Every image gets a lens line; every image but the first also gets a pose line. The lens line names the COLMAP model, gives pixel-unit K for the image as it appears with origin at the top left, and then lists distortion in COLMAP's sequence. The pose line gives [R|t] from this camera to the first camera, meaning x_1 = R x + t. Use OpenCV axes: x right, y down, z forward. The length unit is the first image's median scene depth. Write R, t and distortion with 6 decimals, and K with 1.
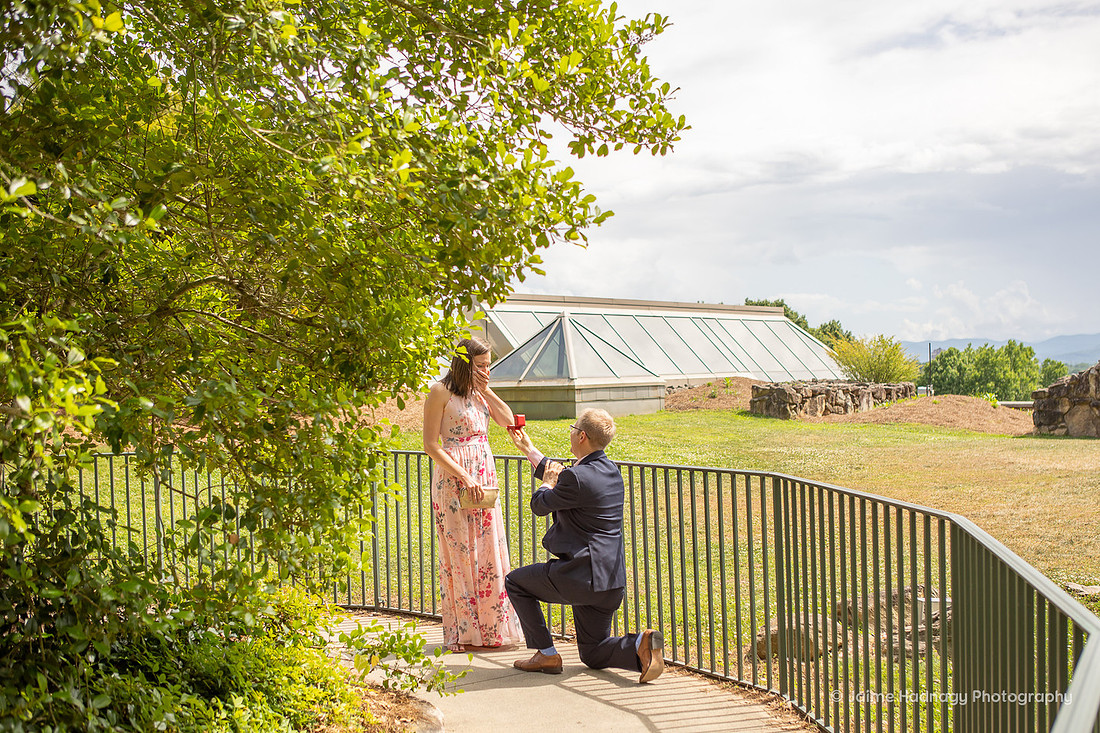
lens RADIAL K [[1167.2, 0, 555.6], [0, 1167.2, 371.7], [0, 0, 1]] dist [-0.052623, 0.000000]
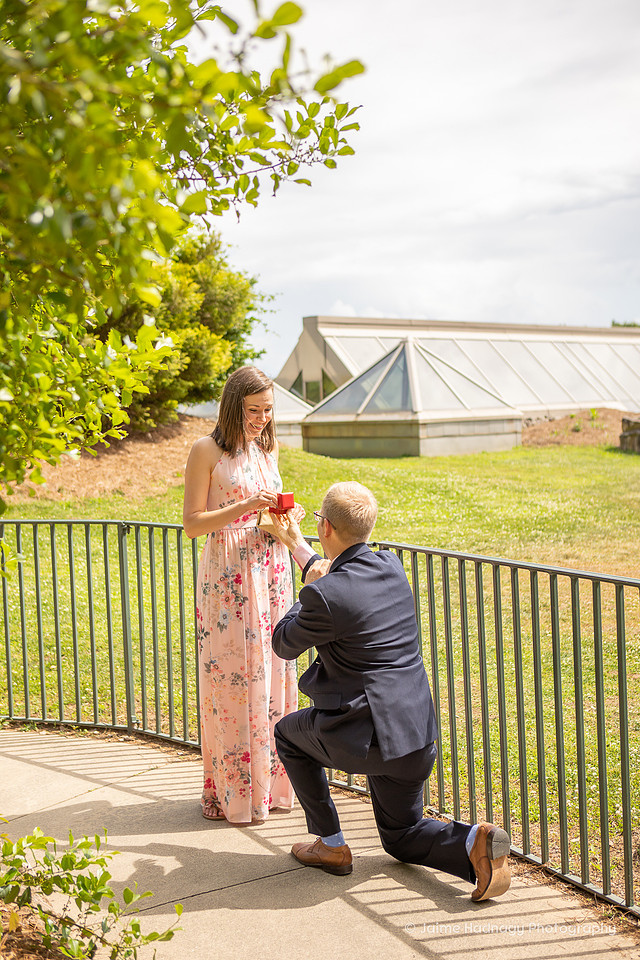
lens RADIAL K [[1196.5, 0, 314.0], [0, 1196.5, 479.0], [0, 0, 1]] dist [0.010774, 0.000000]
pose [[0.996799, -0.001019, -0.079939, 0.012189], [0.006303, 0.997808, 0.065870, -0.004192], [0.079697, -0.066163, 0.994621, 0.108517]]
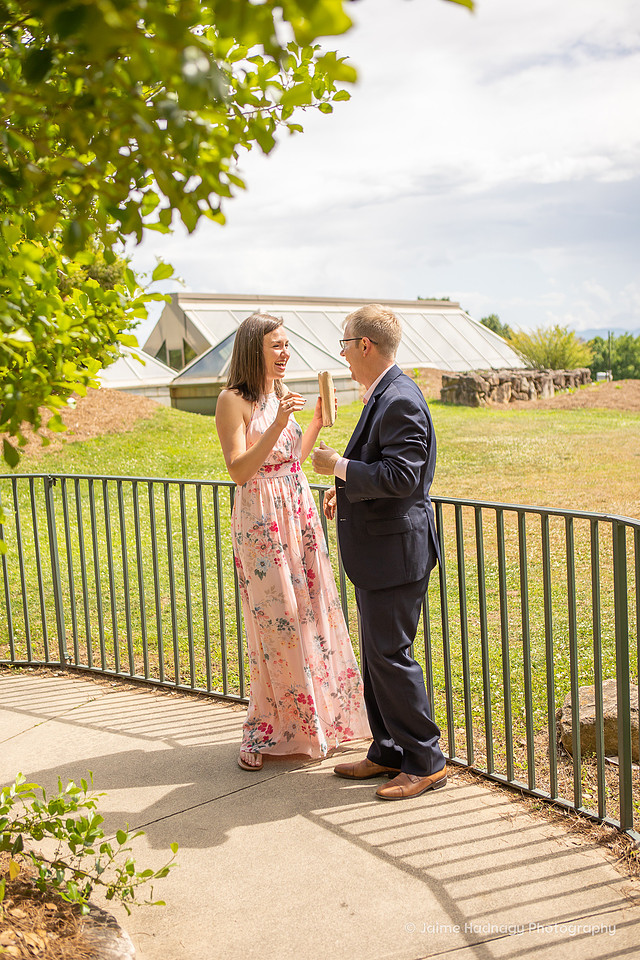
lens RADIAL K [[1007.2, 0, 322.7], [0, 1007.2, 471.9], [0, 0, 1]] dist [-0.011512, 0.000000]
pose [[0.997029, -0.031469, 0.070310, -0.007019], [0.023823, 0.993968, 0.107051, -0.002047], [-0.073254, -0.105058, 0.991764, 0.129277]]
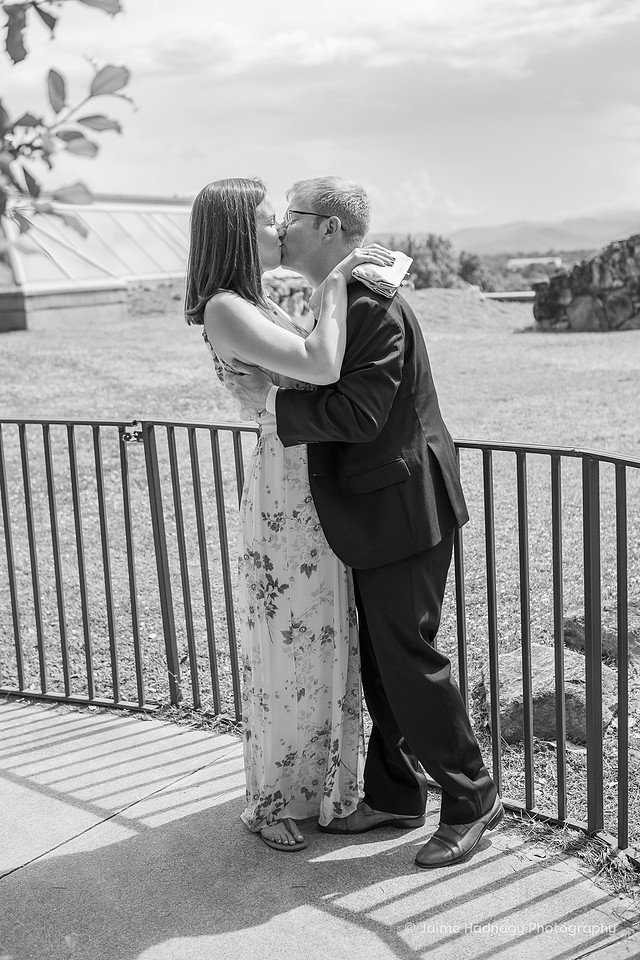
lens RADIAL K [[1148.6, 0, 310.6], [0, 1148.6, 470.5], [0, 0, 1]] dist [-0.009587, 0.000000]
pose [[0.959786, -0.073064, 0.271059, -0.023995], [0.025650, 0.984323, 0.174500, -0.000095], [-0.279559, -0.160530, 0.946613, 0.159024]]
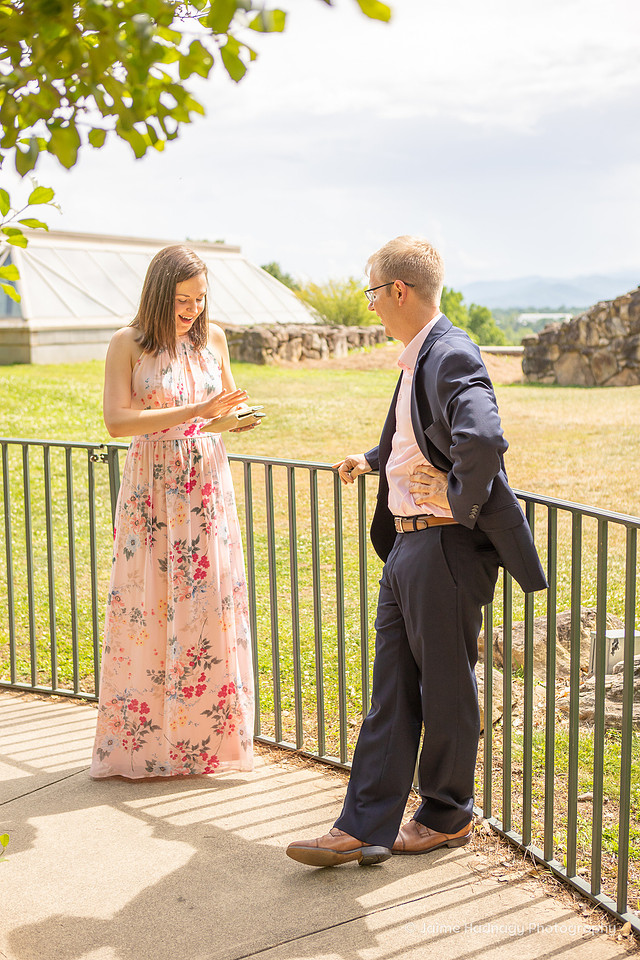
lens RADIAL K [[1148.6, 0, 315.8], [0, 1148.6, 466.0], [0, 0, 1]] dist [-0.009587, 0.000000]
pose [[0.961309, -0.023694, 0.274451, -0.020302], [-0.013221, 0.991177, 0.131881, -0.001365], [-0.275155, -0.130407, 0.952514, 0.123634]]
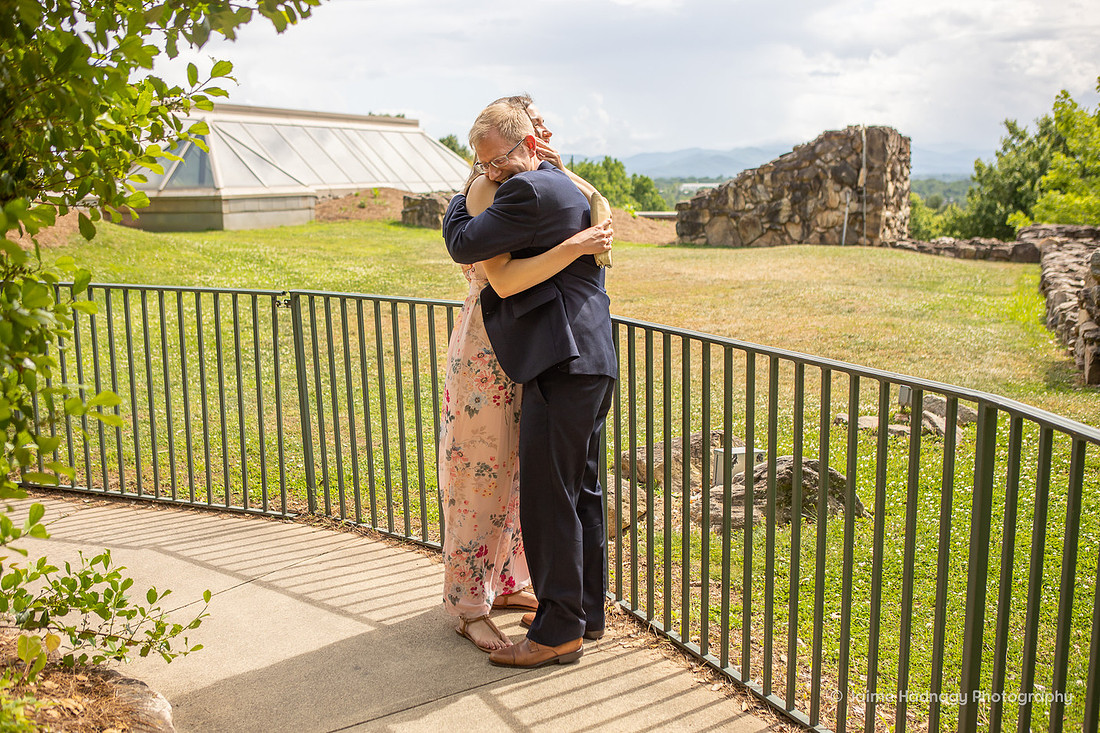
lens RADIAL K [[1067.9, 0, 546.2], [0, 1067.9, 351.0], [0, 0, 1]] dist [-0.029663, 0.000000]
pose [[0.946288, -0.041779, 0.320615, -0.020393], [-0.008797, 0.987922, 0.154699, 0.000866], [-0.323206, -0.149210, 0.934491, 0.105932]]
